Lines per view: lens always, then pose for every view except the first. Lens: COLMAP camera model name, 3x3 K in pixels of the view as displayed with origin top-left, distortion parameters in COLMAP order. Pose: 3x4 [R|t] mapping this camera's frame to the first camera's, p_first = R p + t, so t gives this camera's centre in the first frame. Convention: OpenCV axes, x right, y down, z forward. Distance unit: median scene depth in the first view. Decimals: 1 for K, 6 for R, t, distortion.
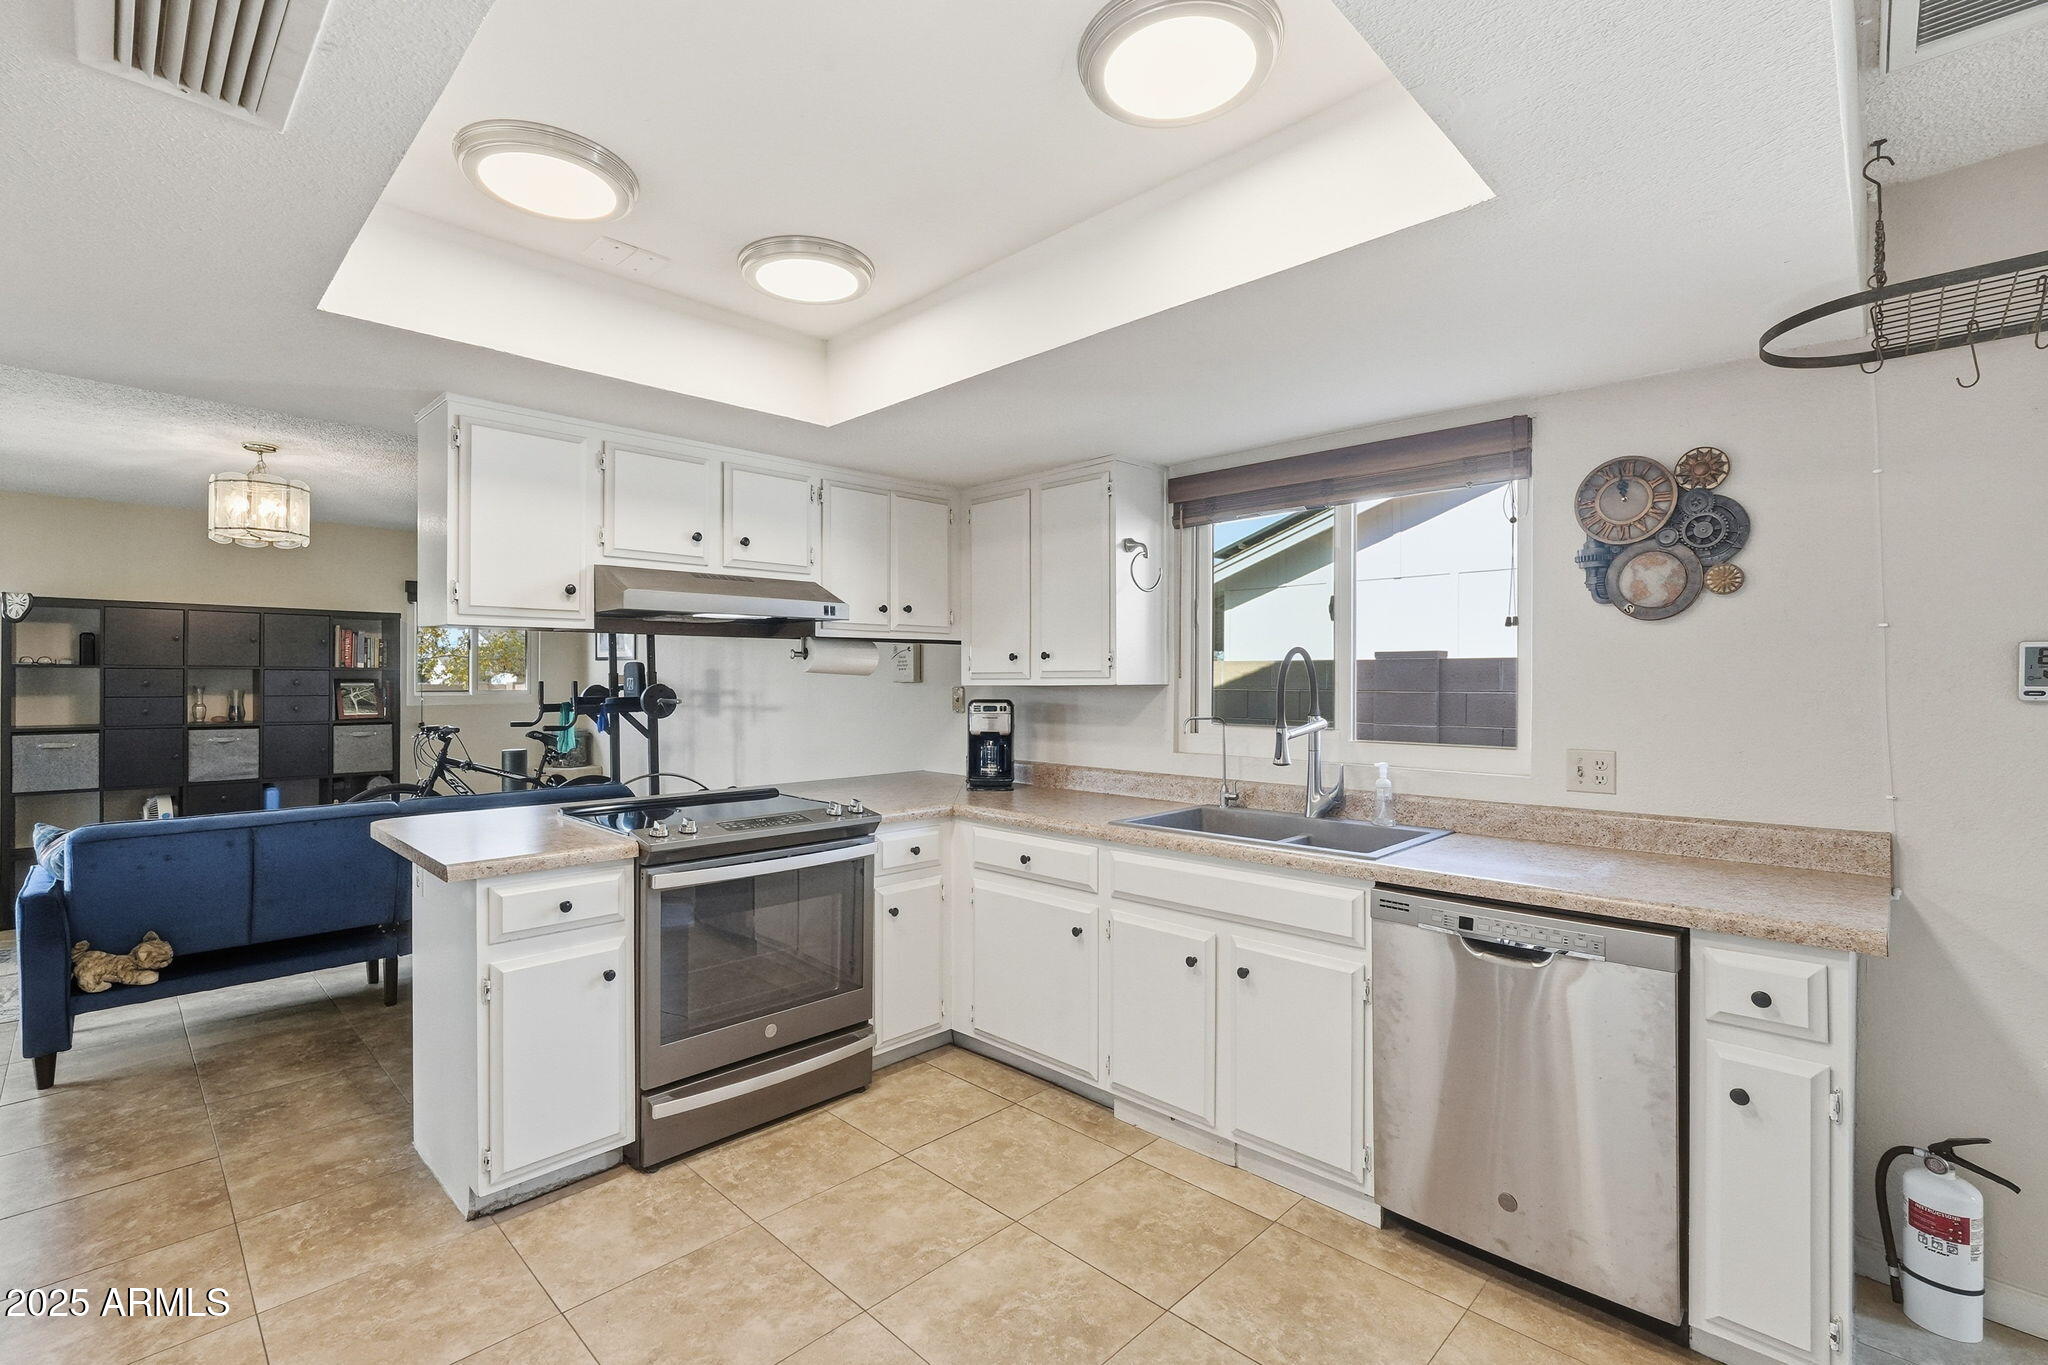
lens RADIAL K [[907.8, 0, 1024.0], [0, 907.8, 682.5], [0, 0, 1]] dist [-0.010890, 0.007612]
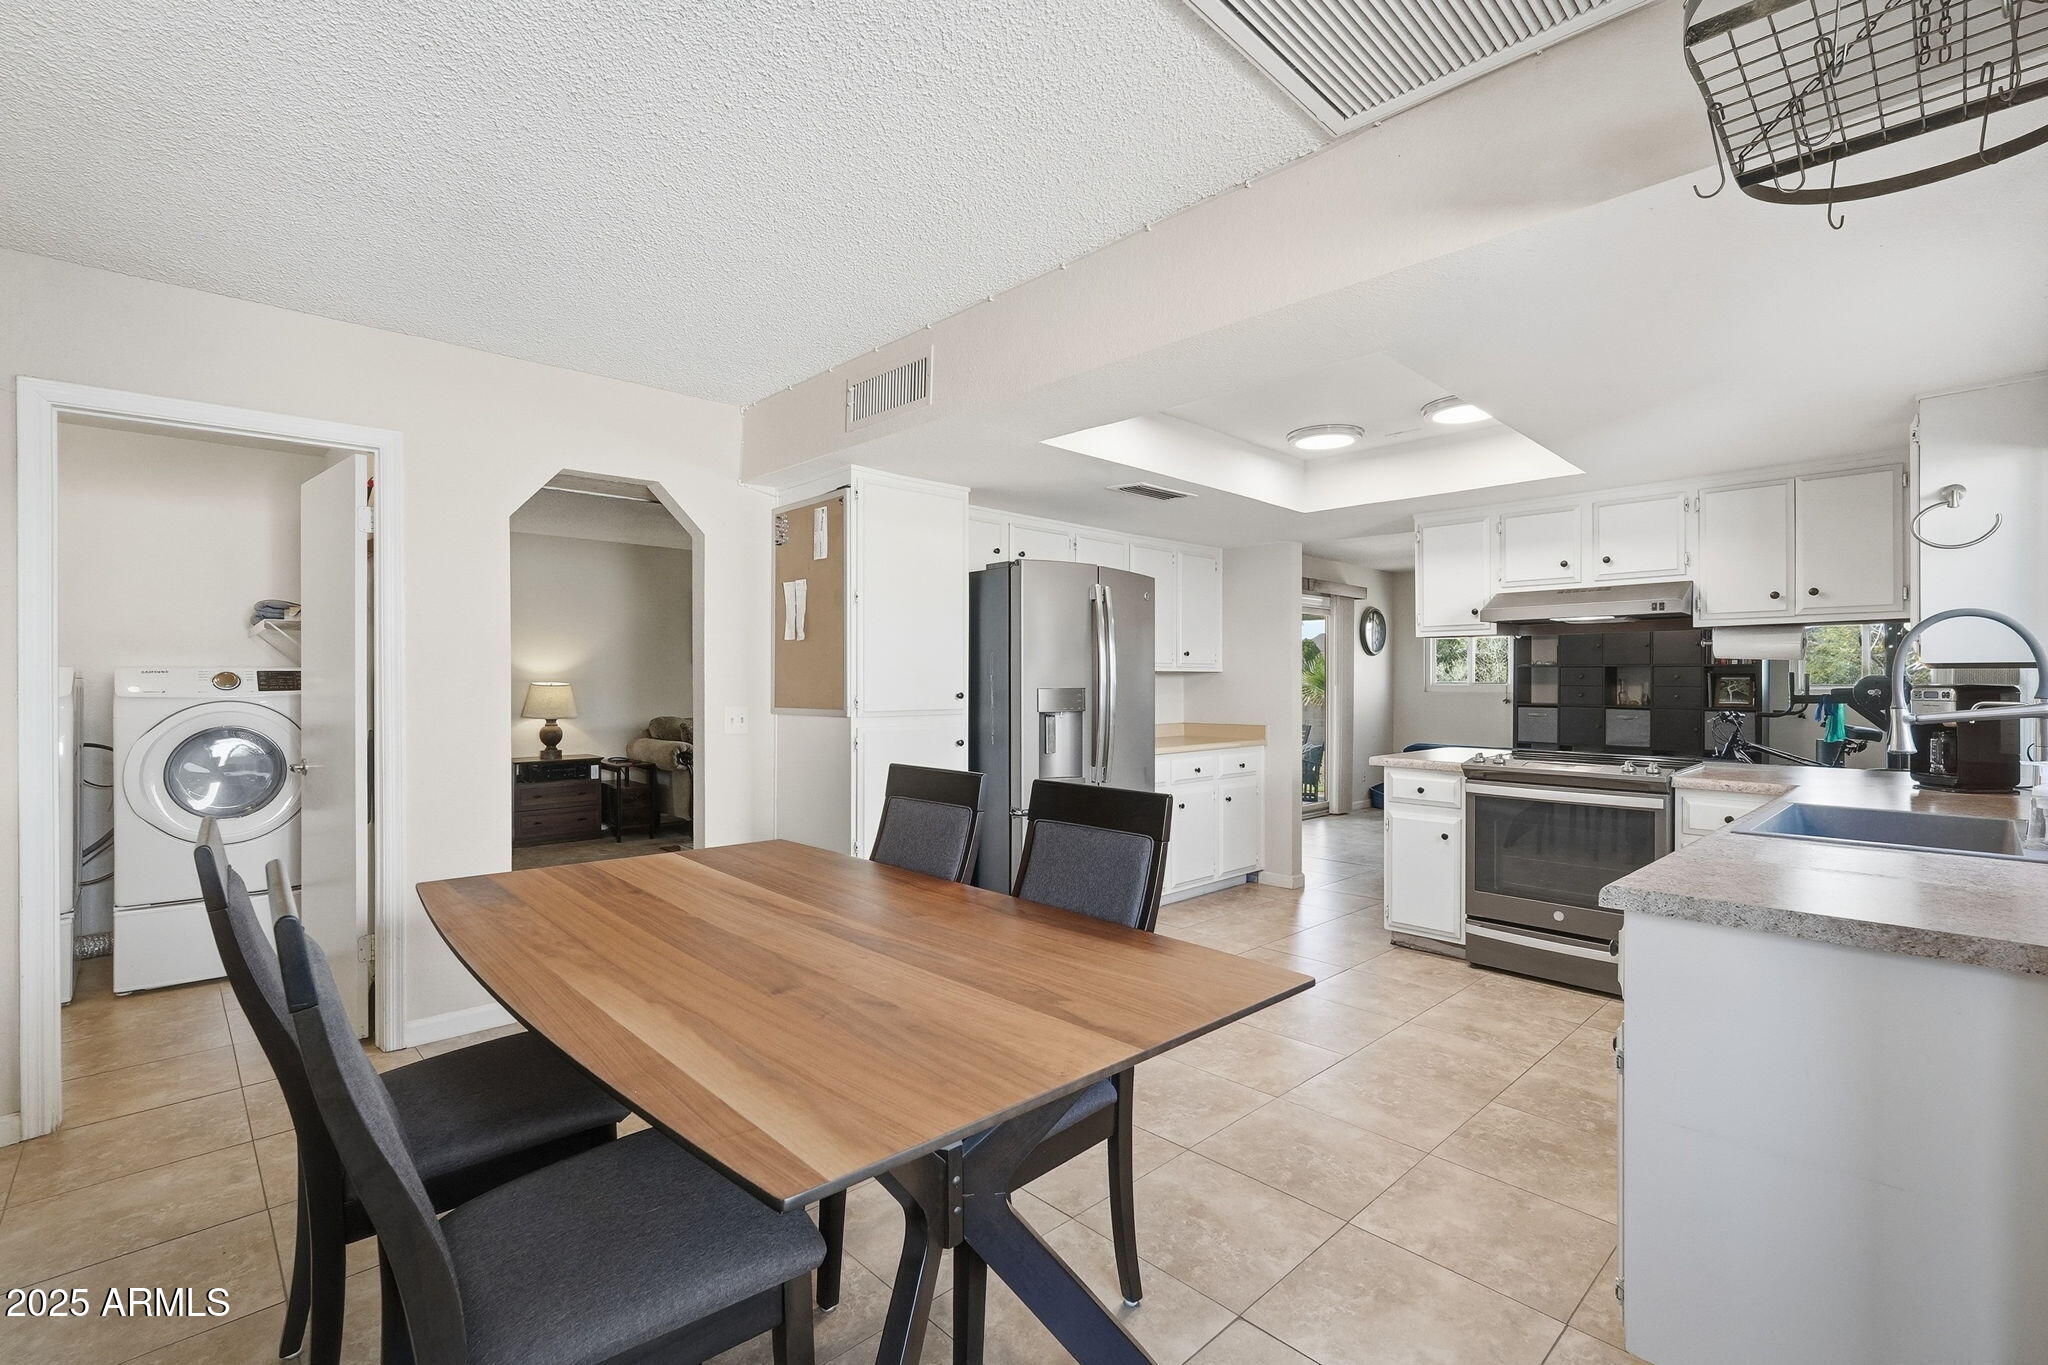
lens RADIAL K [[907.8, 0, 1024.0], [0, 907.8, 682.5], [0, 0, 1]] dist [-0.010890, 0.007612]
pose [[-0.031947, 0.001013, -0.999489, 1.038935], [-0.007795, 0.999969, 0.001263, 0.027676], [0.999459, 0.007831, -0.031938, 0.197328]]
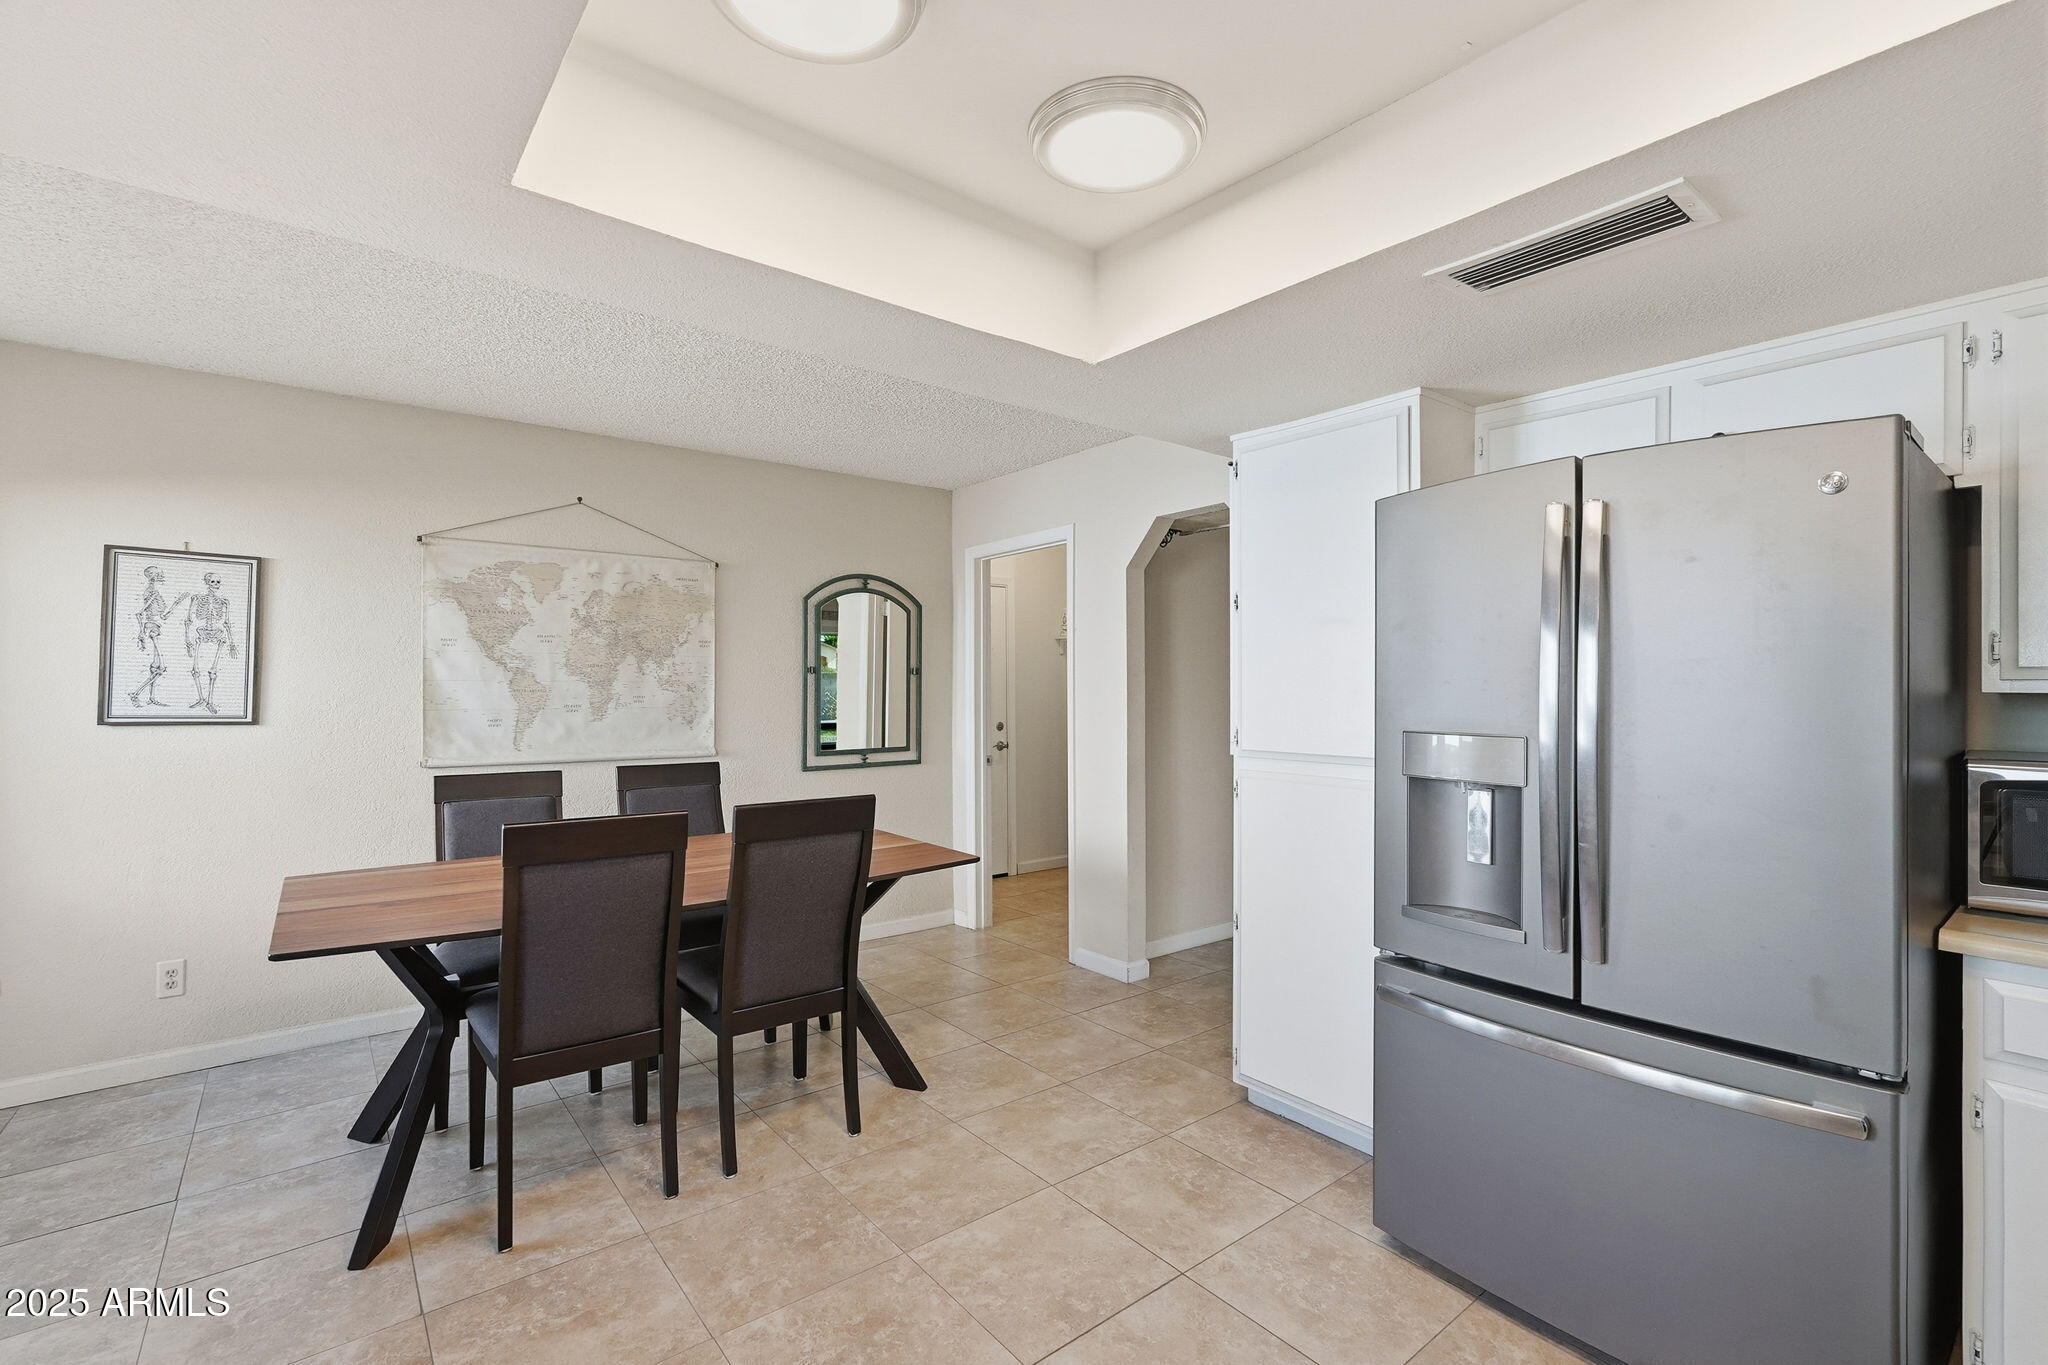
lens RADIAL K [[907.8, 0, 1024.0], [0, 907.8, 682.5], [0, 0, 1]] dist [-0.010890, 0.007612]
pose [[-0.992782, -0.001725, 0.119924, -0.077064], [-0.001676, 0.999998, 0.000513, 0.000473], [-0.119925, 0.000308, -0.992783, 0.914025]]
